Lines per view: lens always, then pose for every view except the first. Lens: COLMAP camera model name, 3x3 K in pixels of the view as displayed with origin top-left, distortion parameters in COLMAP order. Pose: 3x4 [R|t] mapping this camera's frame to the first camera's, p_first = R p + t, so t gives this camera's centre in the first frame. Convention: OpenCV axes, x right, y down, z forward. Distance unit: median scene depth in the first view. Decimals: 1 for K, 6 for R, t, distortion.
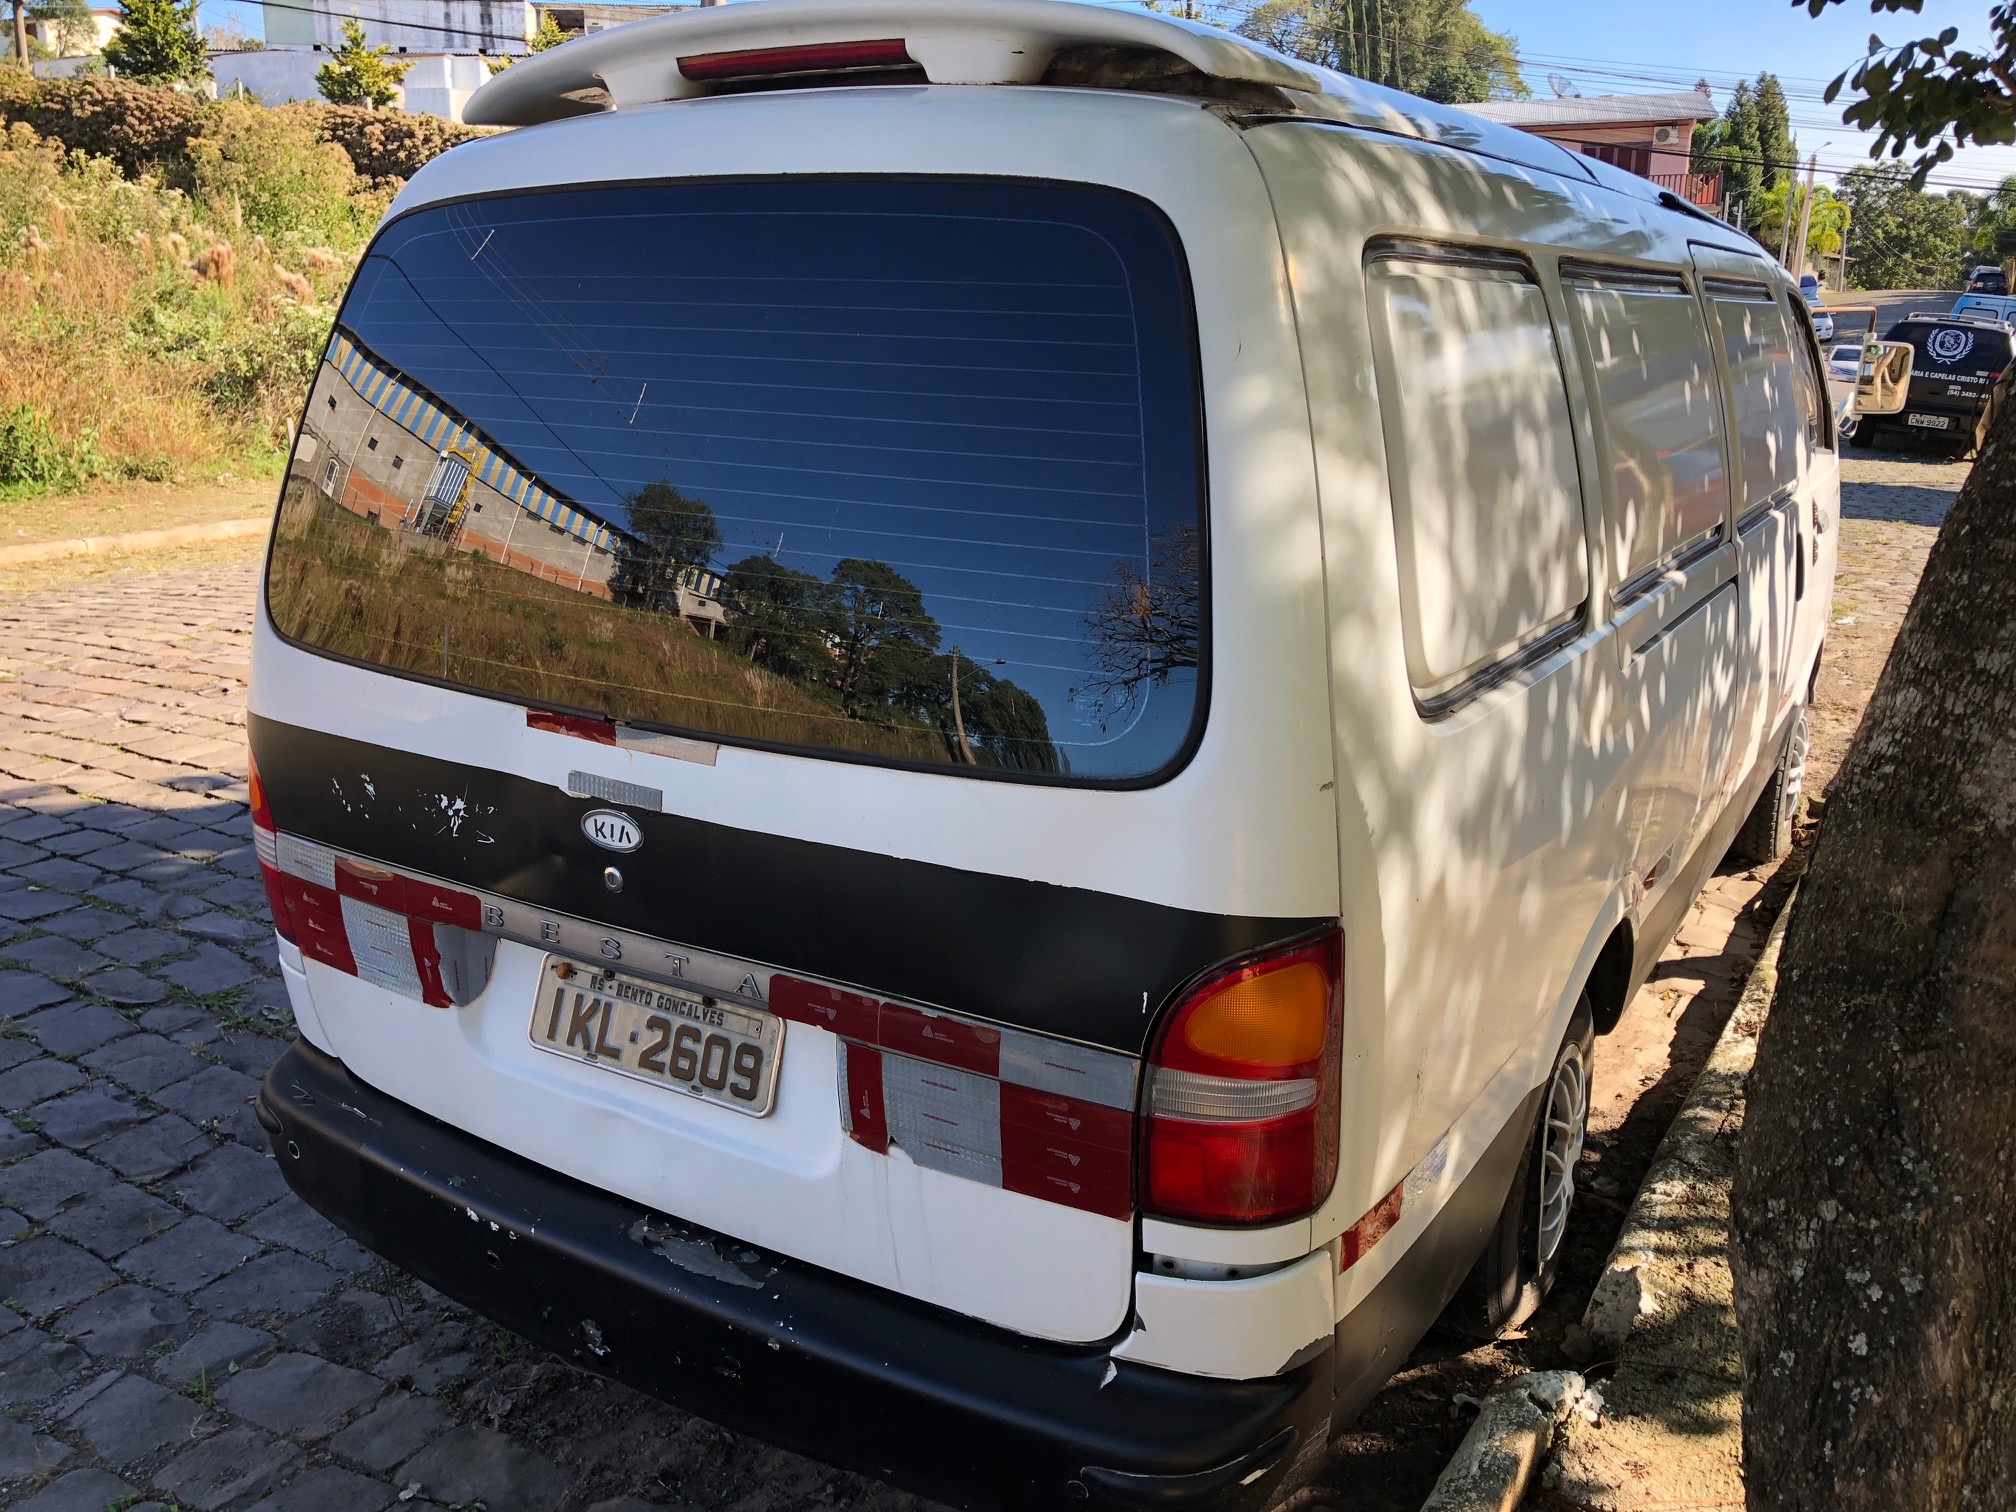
lens RADIAL K [[1703.3, 0, 1000.2], [0, 1703.3, 745.0], [0, 0, 1]] dist [0.020298, -0.007649]
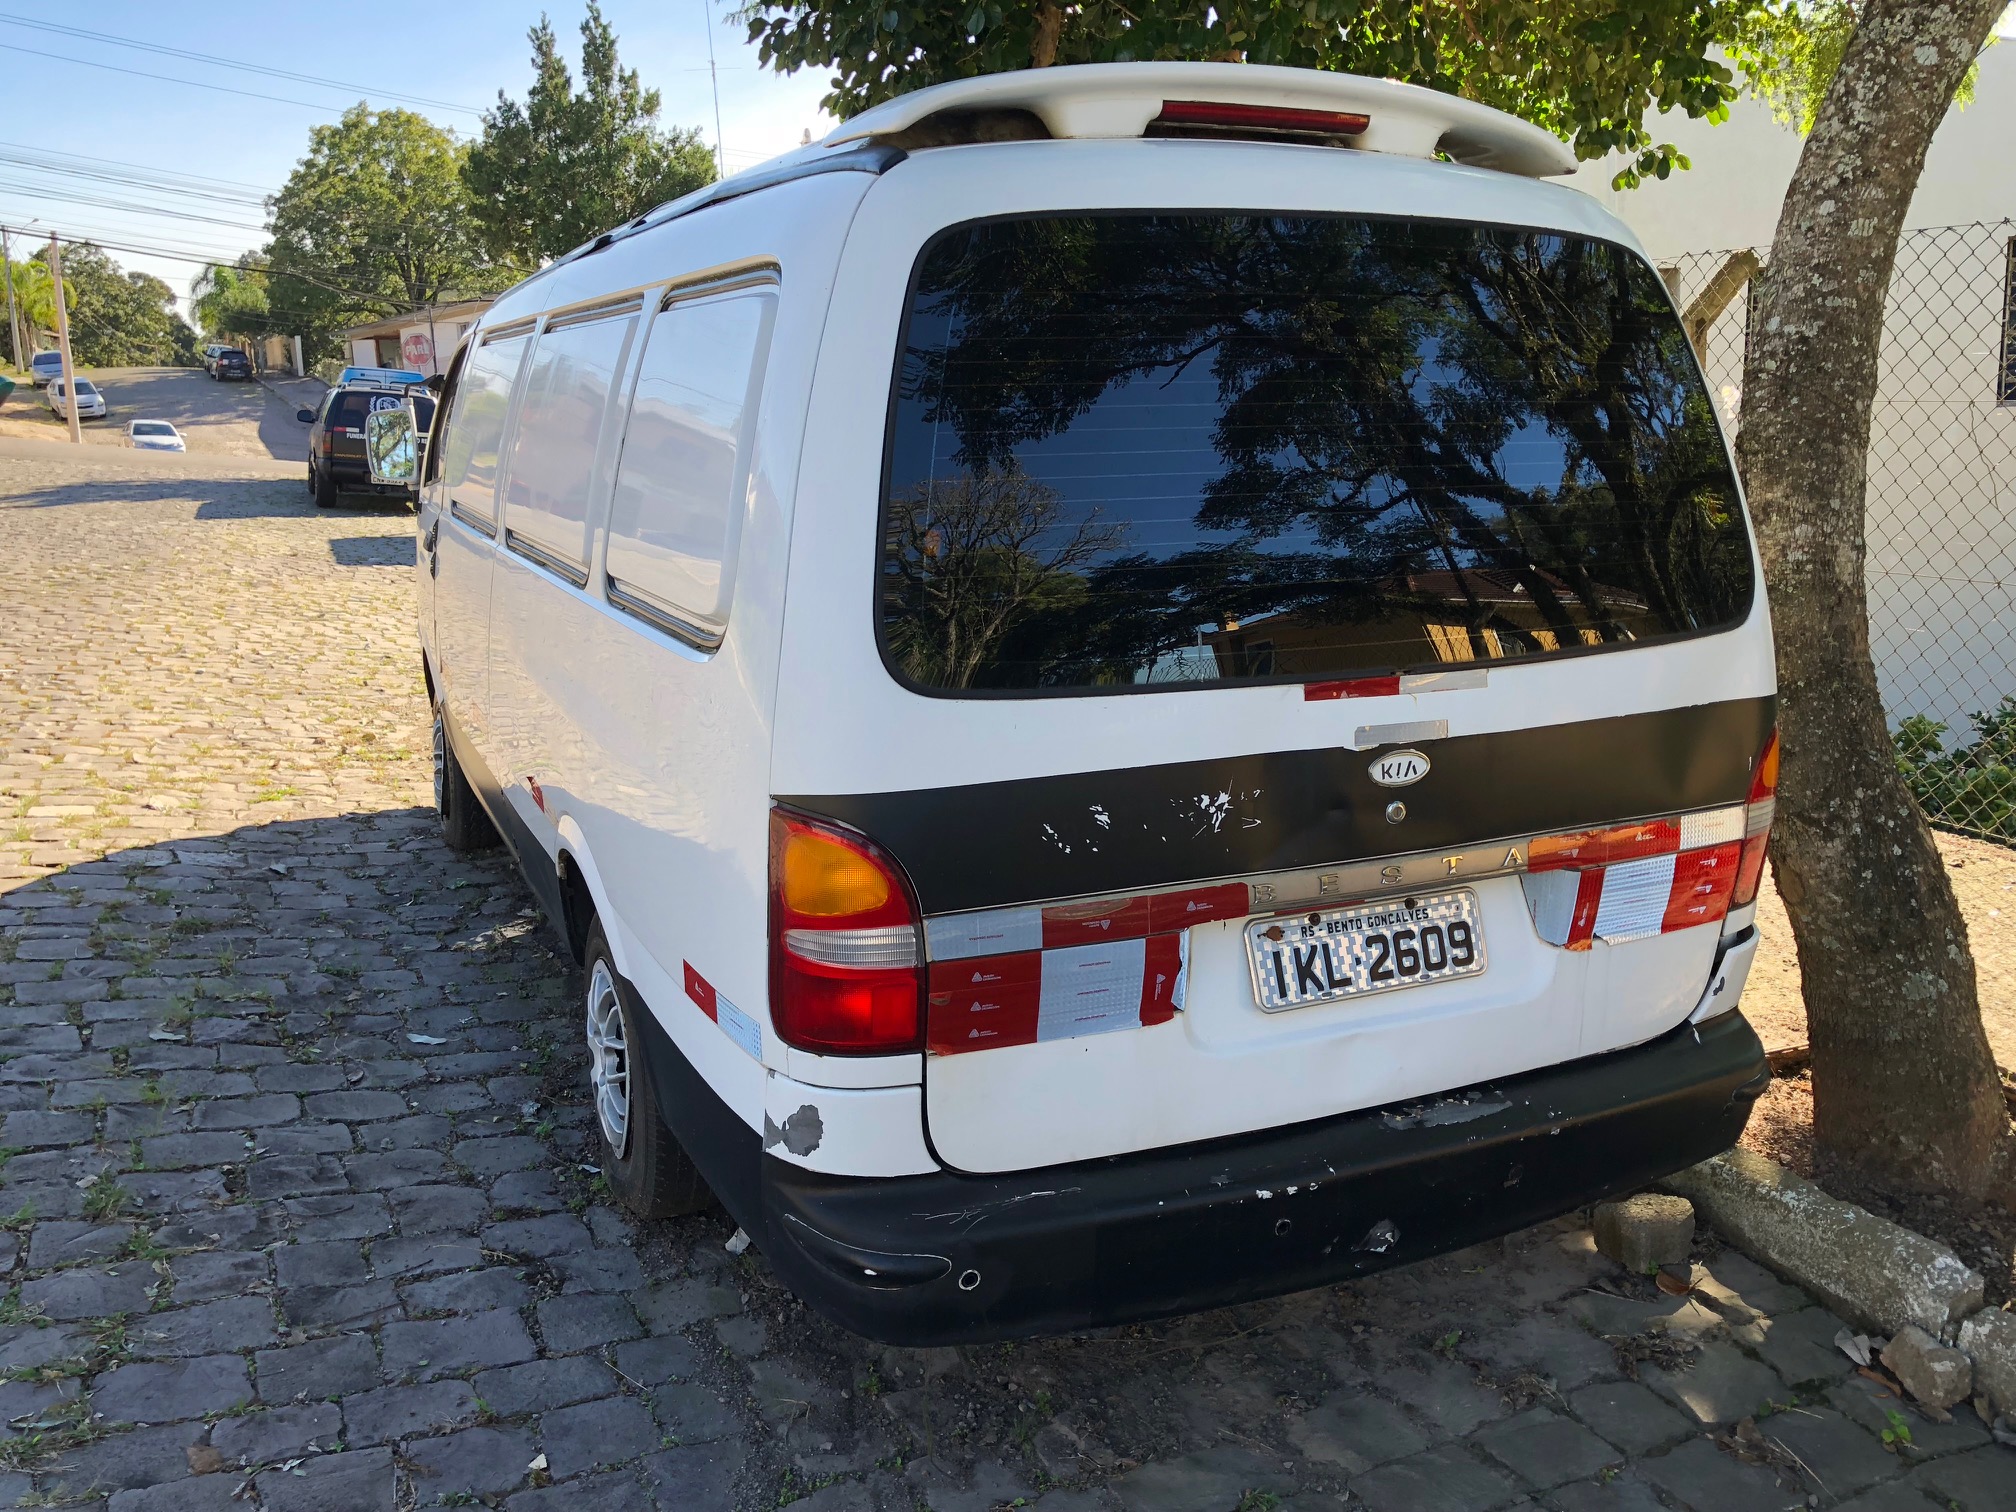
lens RADIAL K [[1629.8, 0, 1006.9], [0, 1629.8, 722.4], [0, 0, 1]] dist [0.044198, 0.000117]
pose [[0.552370, -0.176817, 0.814631, -1.219500], [0.216176, 0.974197, 0.064871, -0.105115], [-0.805081, 0.140271, 0.576341, 0.550393]]
